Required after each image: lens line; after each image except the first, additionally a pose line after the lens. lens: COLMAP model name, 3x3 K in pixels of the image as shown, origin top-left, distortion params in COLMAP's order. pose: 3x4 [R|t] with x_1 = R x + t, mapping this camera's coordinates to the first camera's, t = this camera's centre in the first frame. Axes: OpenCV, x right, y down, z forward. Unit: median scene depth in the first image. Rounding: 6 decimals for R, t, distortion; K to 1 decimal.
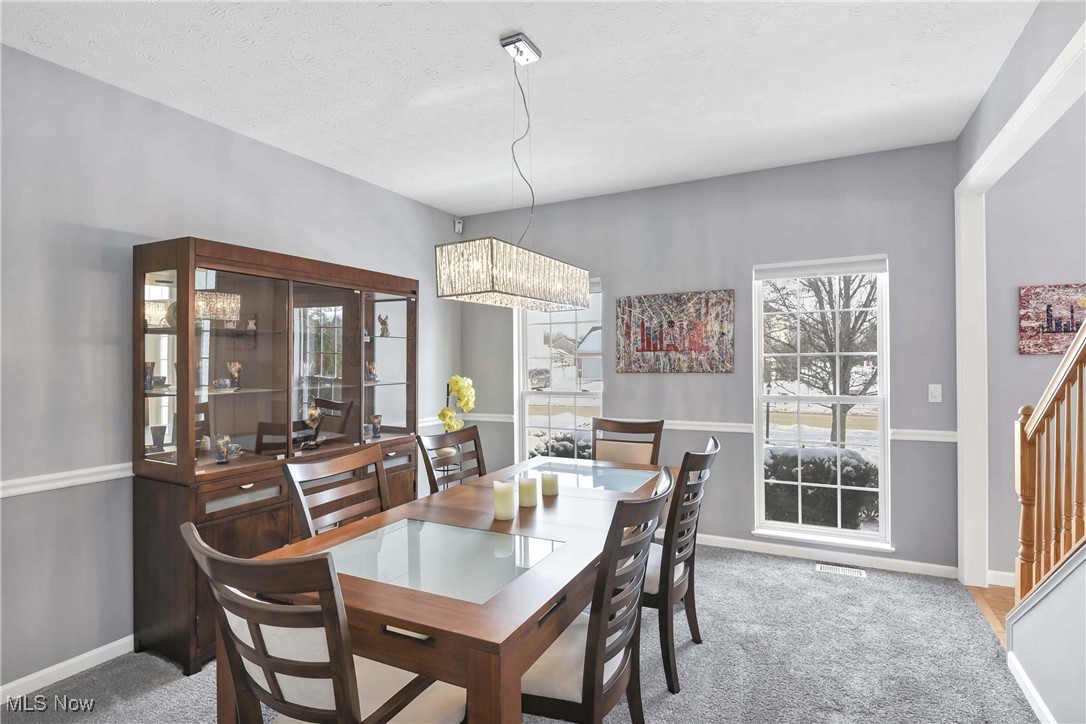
lens RADIAL K [[532.3, 0, 553.4], [0, 532.3, 350.7], [0, 0, 1]] dist [0.000127, 0.000126]
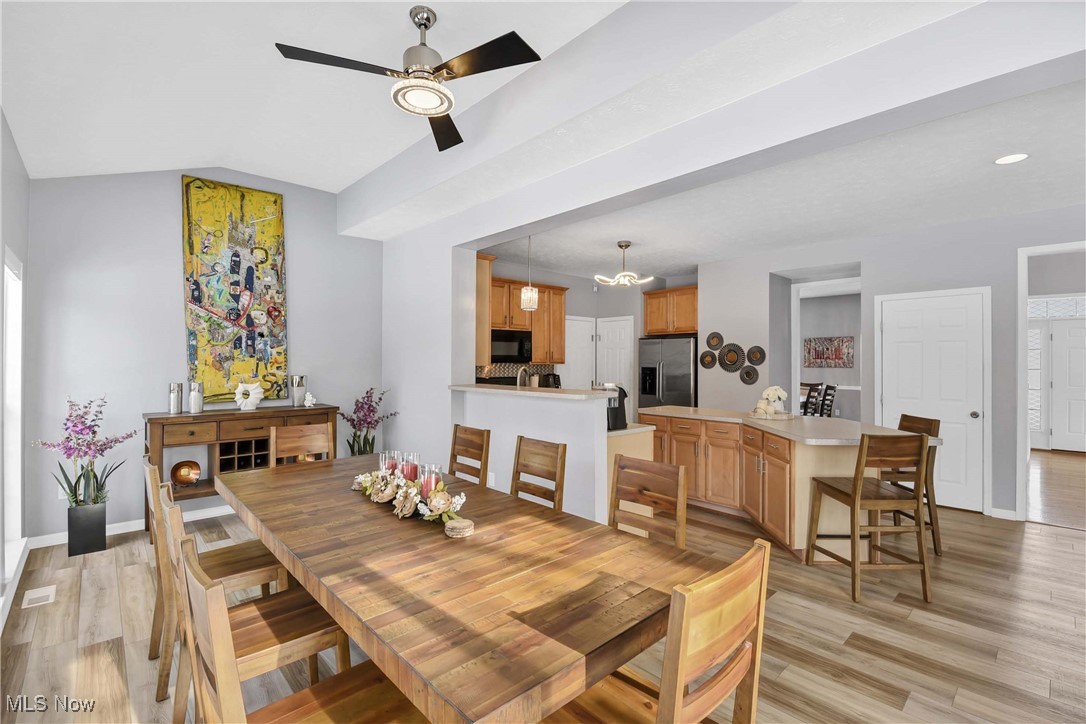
lens RADIAL K [[489.5, 0, 543.0], [0, 489.5, 362.0], [0, 0, 1]] dist [-0.017896, -0.001104]
pose [[0.938335, 0.005938, -0.345676, -0.273129], [0.000182, 0.999844, 0.017670, -0.028978], [0.345727, -0.016644, 0.938188, -1.780278]]
